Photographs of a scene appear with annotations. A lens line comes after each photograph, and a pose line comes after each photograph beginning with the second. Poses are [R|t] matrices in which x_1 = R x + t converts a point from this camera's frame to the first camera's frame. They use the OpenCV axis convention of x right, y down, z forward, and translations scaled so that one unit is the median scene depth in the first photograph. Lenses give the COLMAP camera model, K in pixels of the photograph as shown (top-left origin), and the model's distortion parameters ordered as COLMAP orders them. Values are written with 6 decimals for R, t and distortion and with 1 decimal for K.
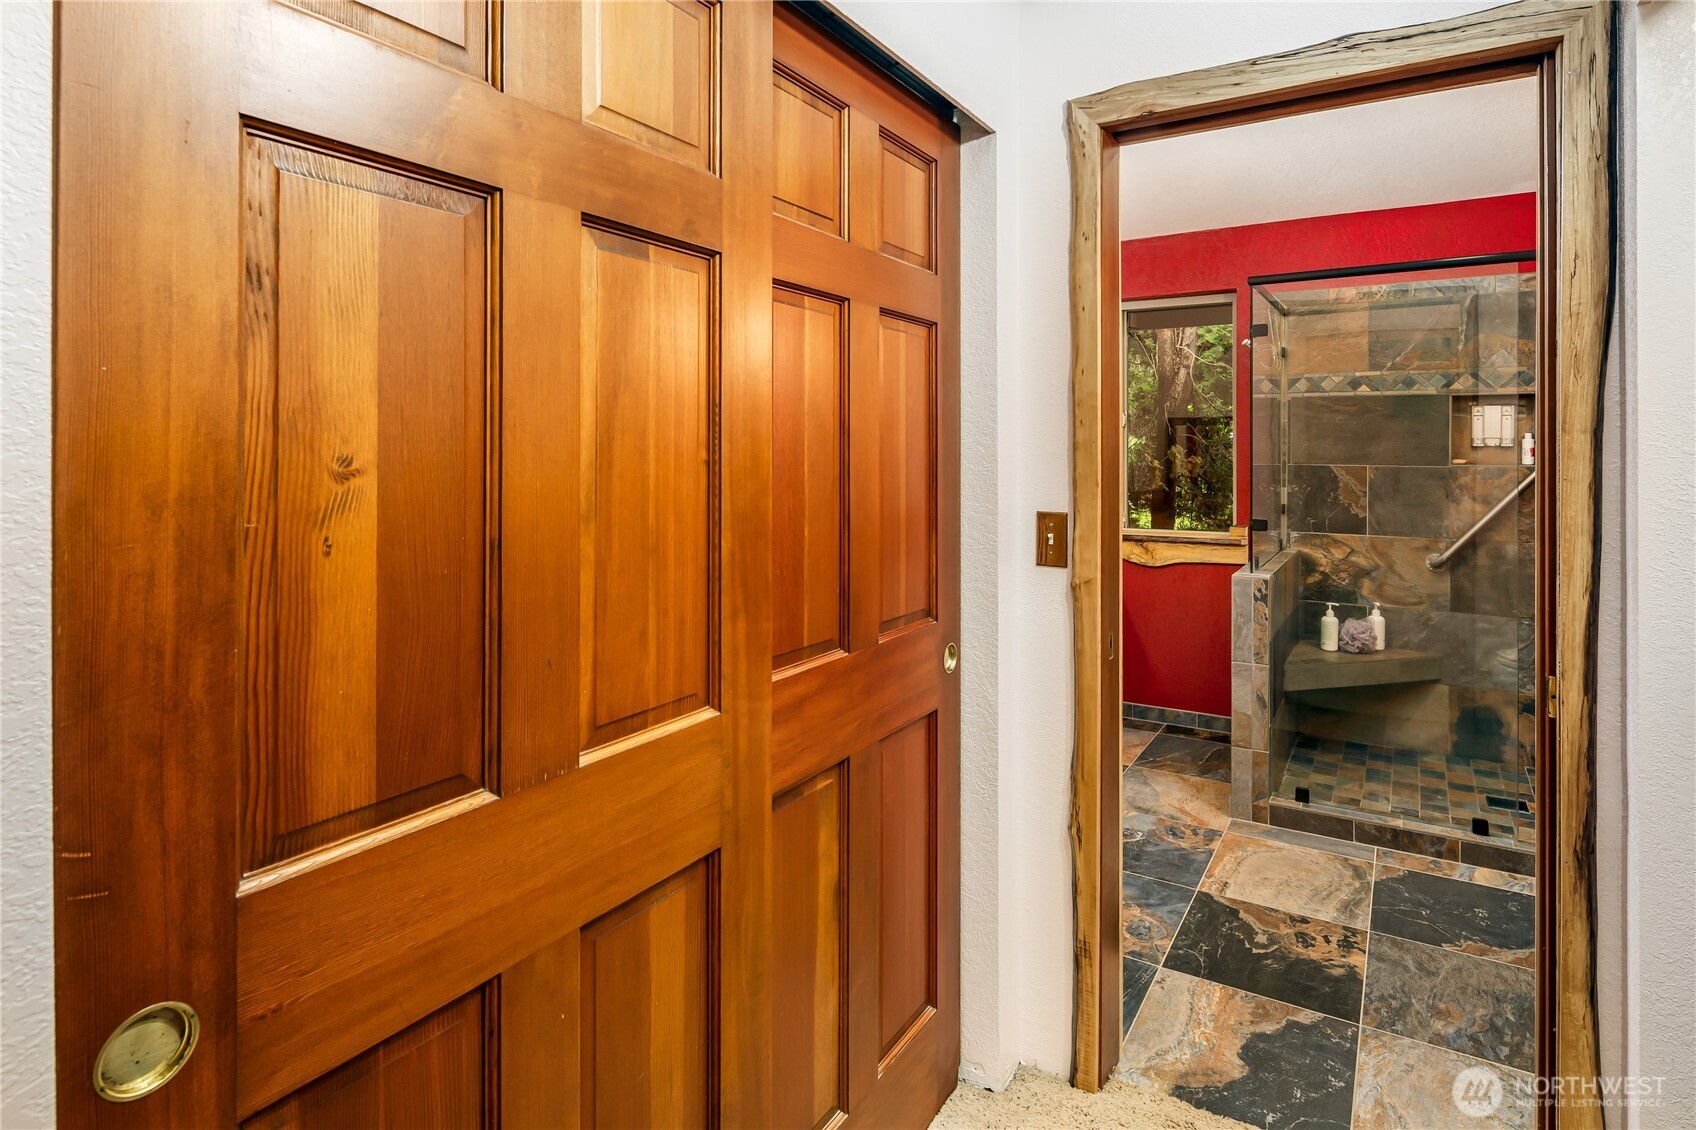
lens RADIAL K [[857.2, 0, 845.2], [0, 857.2, 572.7], [0, 0, 1]] dist [0.000747, 0.000308]
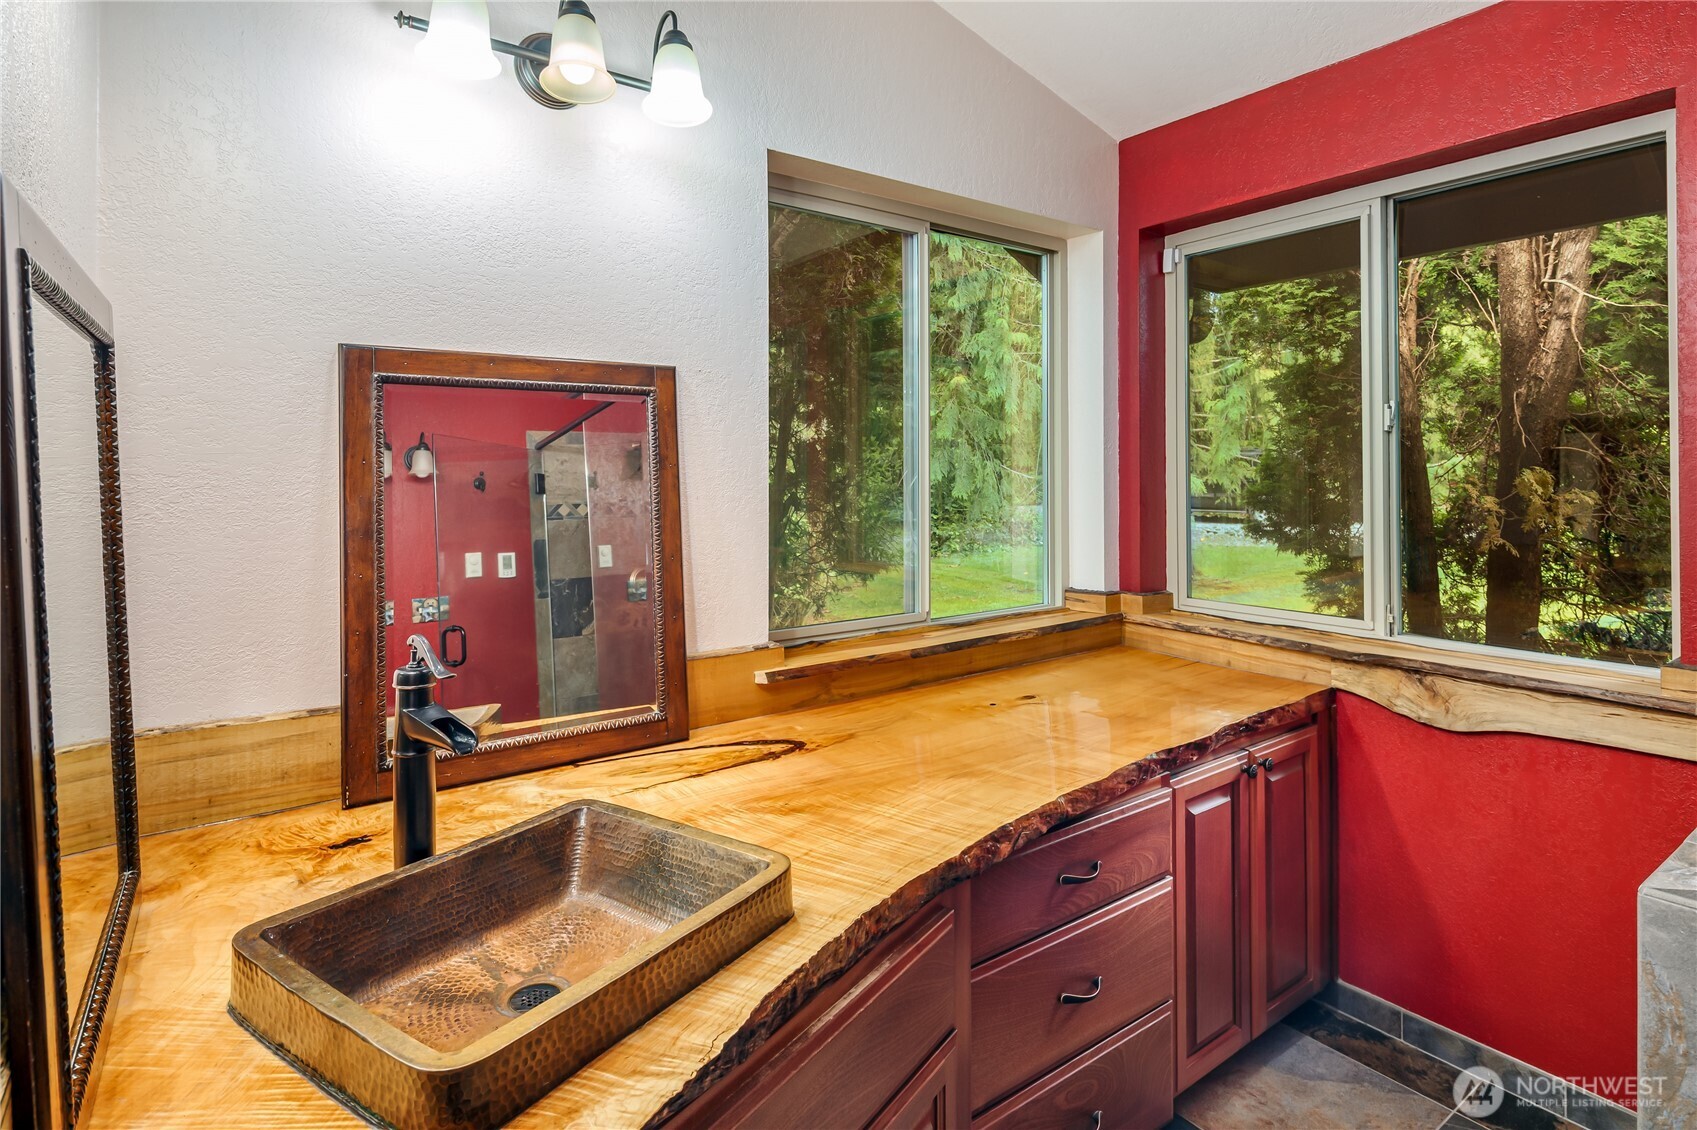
lens RADIAL K [[838.3, 0, 848.0], [0, 838.3, 536.3], [0, 0, 1]] dist [-0.000292, -0.000049]
pose [[0.930456, 0.031014, -0.365089, 0.184961], [-0.055862, 0.996770, -0.057693, -0.056101], [0.362120, 0.074076, 0.929183, 0.385686]]
